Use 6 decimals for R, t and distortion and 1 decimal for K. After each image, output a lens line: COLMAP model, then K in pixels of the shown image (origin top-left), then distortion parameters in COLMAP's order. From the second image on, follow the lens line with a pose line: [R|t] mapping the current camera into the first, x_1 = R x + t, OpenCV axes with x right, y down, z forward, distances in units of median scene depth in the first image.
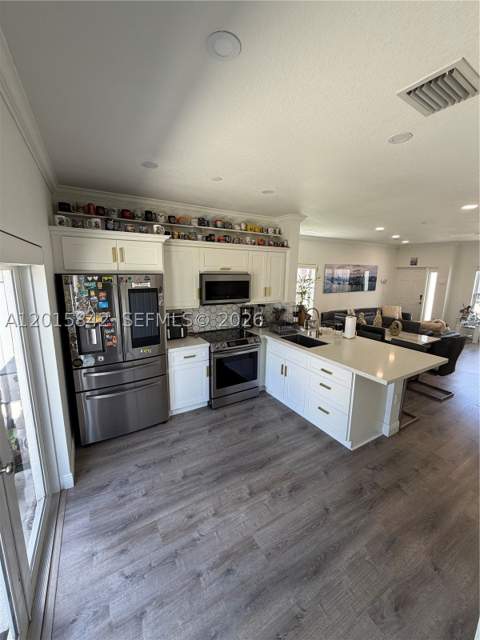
lens RADIAL K [[255.5, 0, 239.0], [0, 255.5, 316.1], [0, 0, 1]] dist [0.002990, -0.002128]
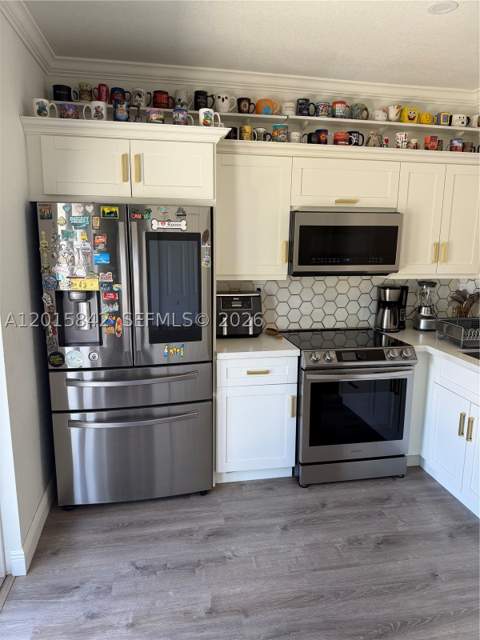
lens RADIAL K [[447.5, 0, 245.1], [0, 447.5, 321.7], [0, 0, 1]] dist [0.061420, -0.084574]
pose [[0.940326, 0.058817, -0.335153, 0.070021], [-0.058778, 0.998218, 0.010271, 0.047821], [0.335160, 0.010042, 0.942108, 0.144360]]
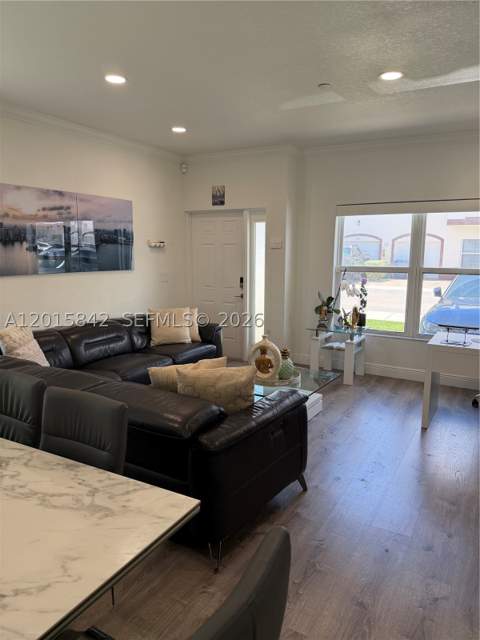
lens RADIAL K [[447.5, 0, 242.0], [0, 447.5, 319.2], [0, 0, 1]] dist [0.061420, -0.084574]
pose [[0.866386, -0.082828, 0.492458, 0.847108], [0.091885, 0.995753, 0.005826, -0.043773], [-0.490849, 0.040202, 0.870316, 0.890683]]
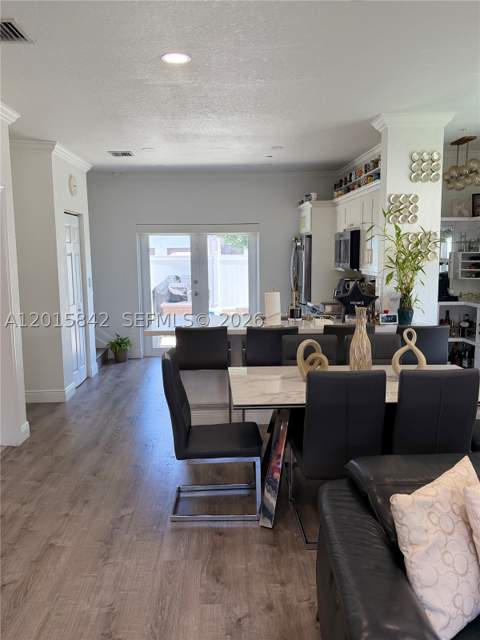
lens RADIAL K [[526.9, 0, 241.3], [0, 526.9, 322.0], [0, 0, 1]] dist [0.100289, -0.161940]
pose [[-0.468065, 0.106903, -0.877204, 1.701176], [-0.152841, 0.967902, 0.199510, -0.181634], [0.870376, 0.227457, -0.436702, 1.595563]]
